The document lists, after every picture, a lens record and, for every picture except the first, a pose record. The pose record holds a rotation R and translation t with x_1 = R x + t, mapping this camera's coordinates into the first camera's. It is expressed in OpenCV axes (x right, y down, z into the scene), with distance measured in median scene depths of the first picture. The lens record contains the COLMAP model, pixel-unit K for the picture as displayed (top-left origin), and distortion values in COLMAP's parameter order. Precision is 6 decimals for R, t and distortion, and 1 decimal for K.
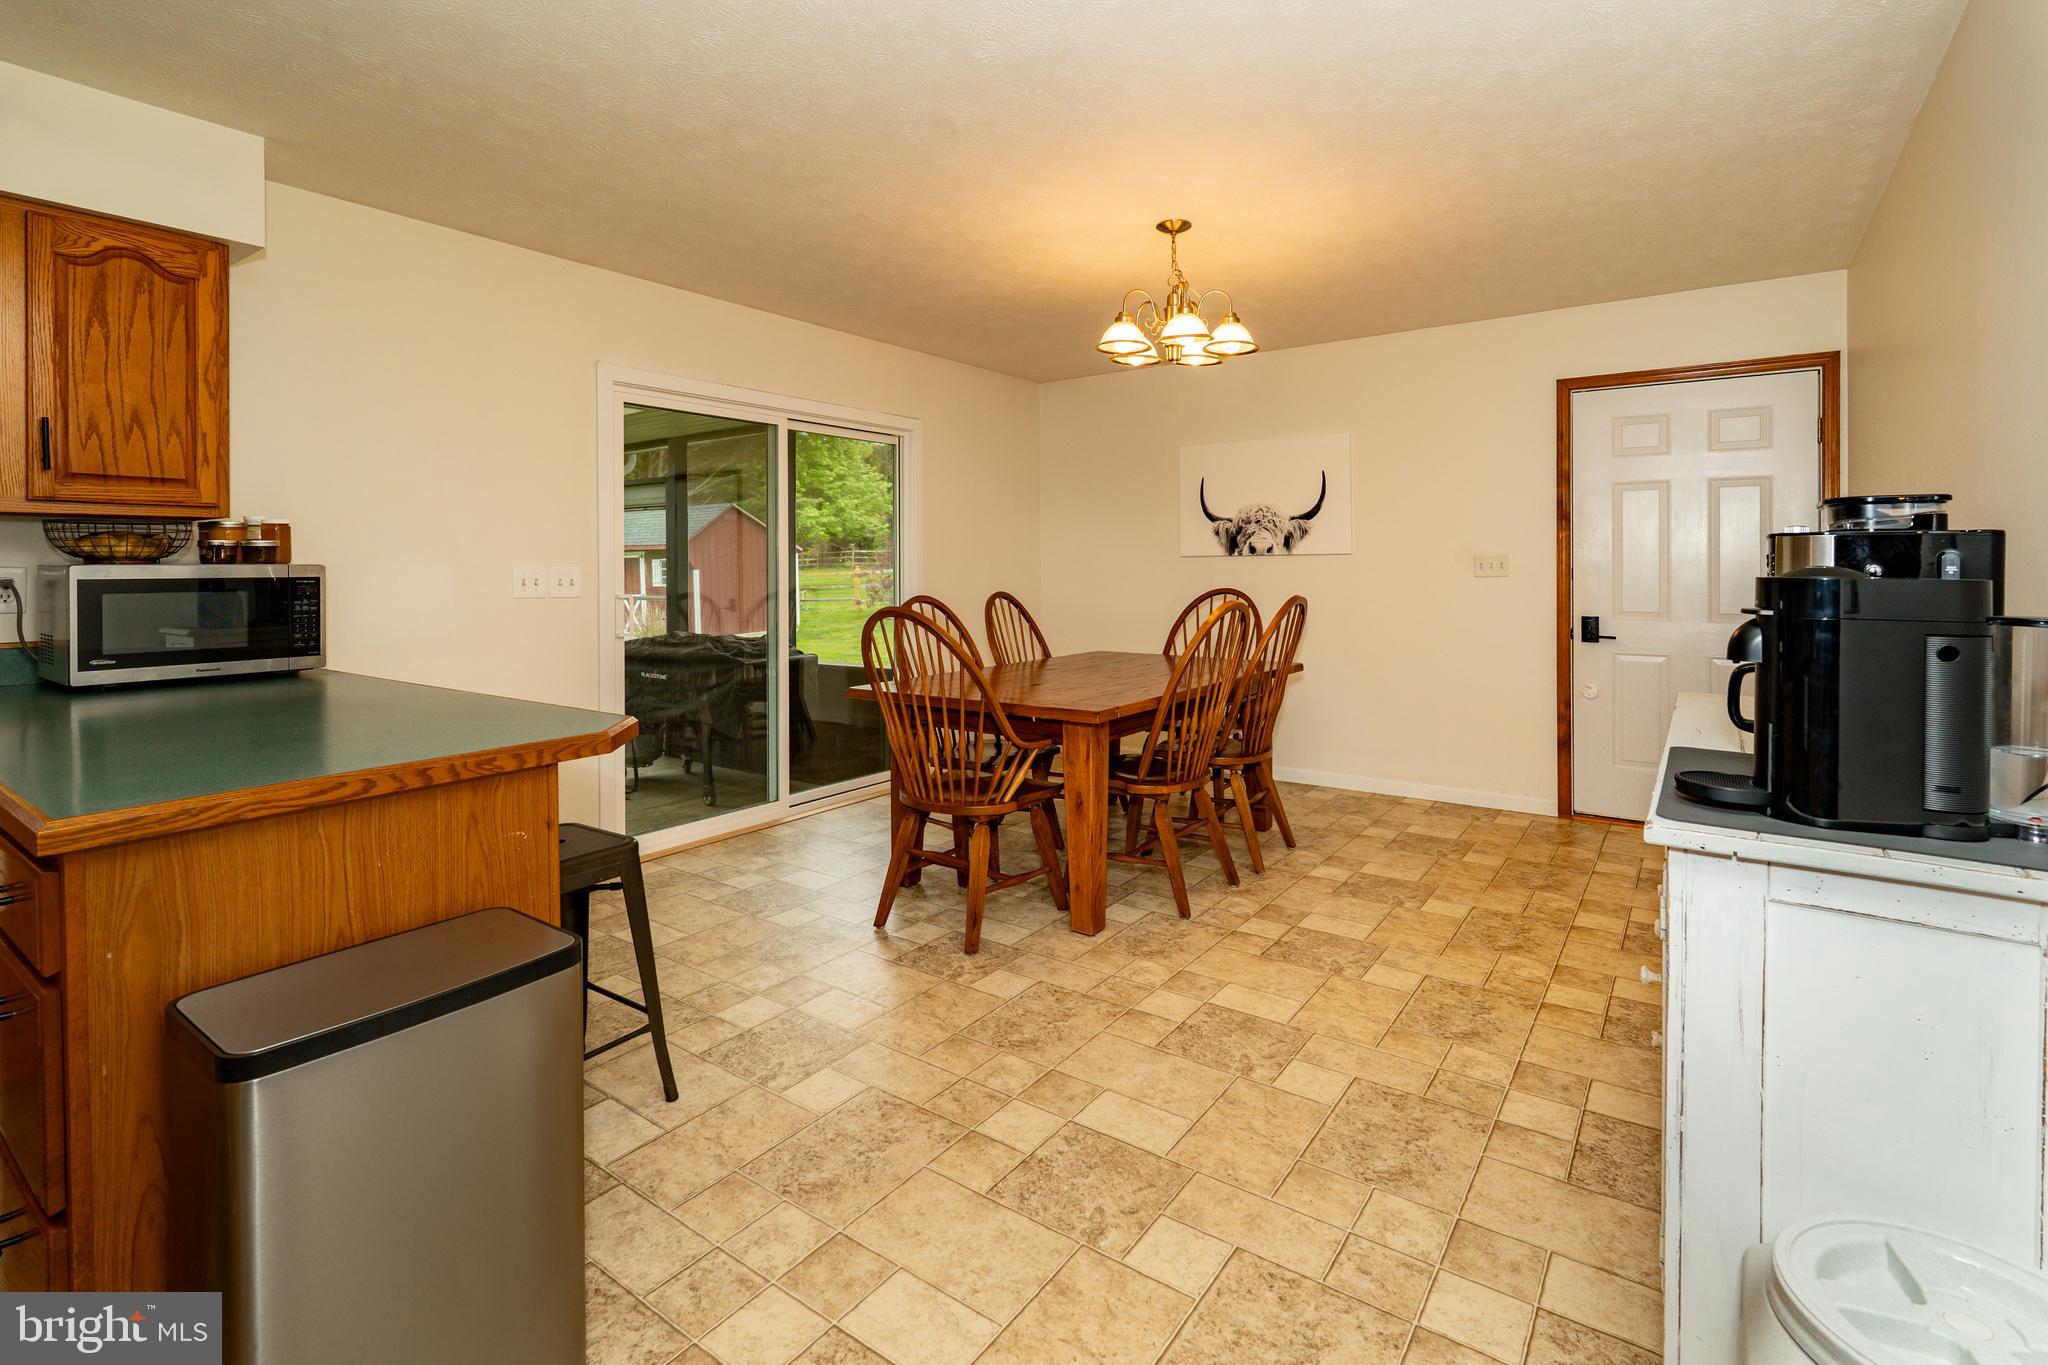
lens RADIAL K [[945.2, 0, 1045.3], [0, 945.2, 562.9], [0, 0, 1]] dist [-0.003578, 0.001019]
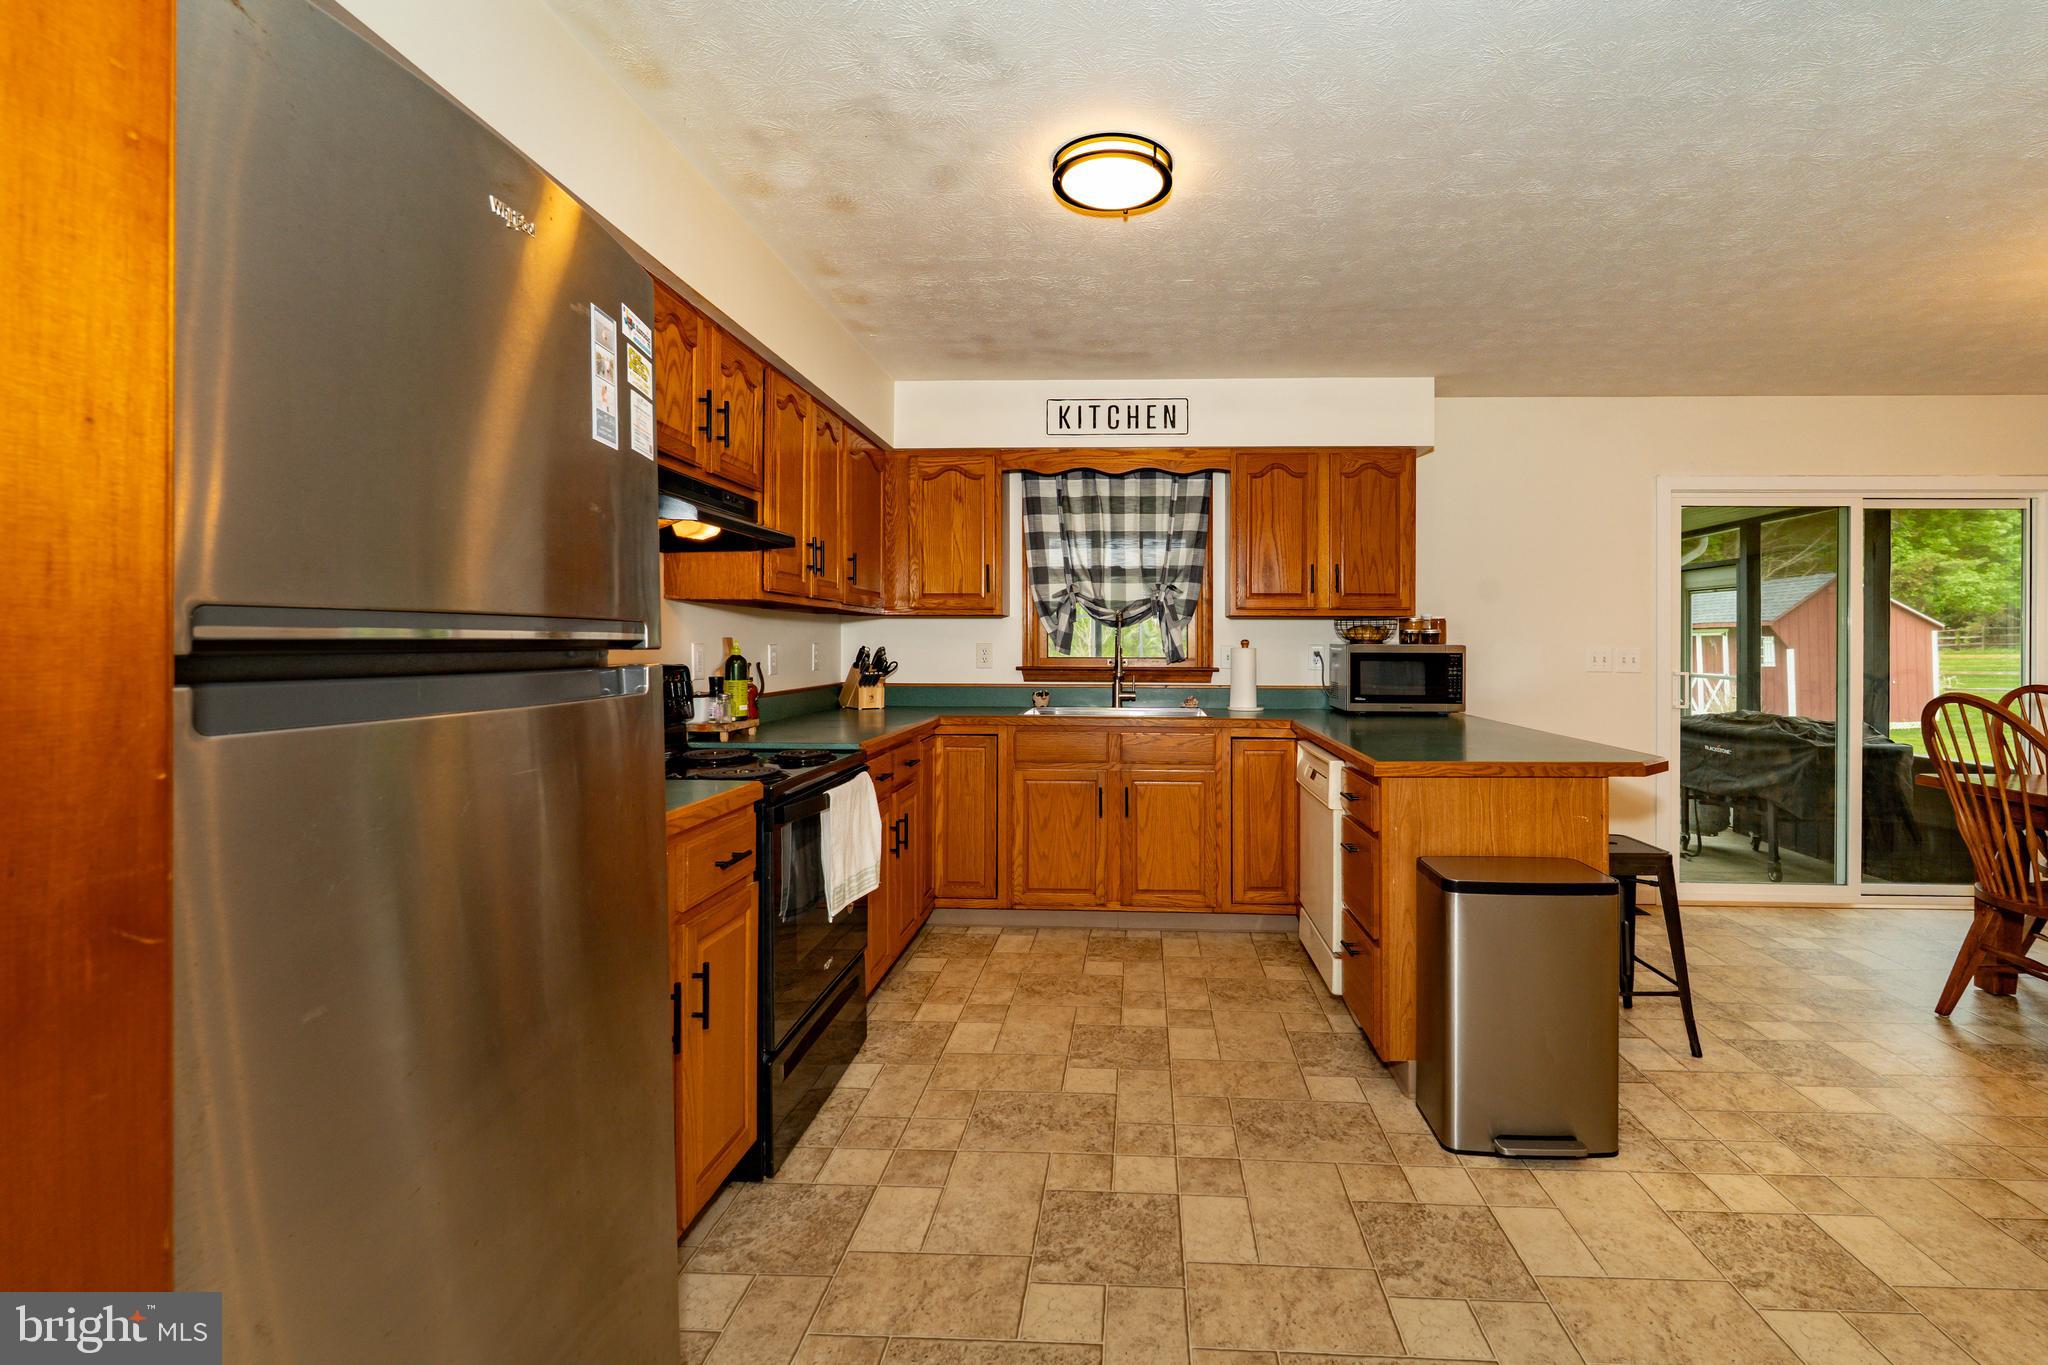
lens RADIAL K [[945.2, 0, 1099.2], [0, 945.2, 637.3], [0, 0, 1]] dist [-0.003578, 0.001019]
pose [[0.544101, 0.005833, -0.839000, 0.188953], [-0.006629, 0.999975, 0.002653, -0.010277], [0.838994, 0.004119, 0.544125, -0.313891]]
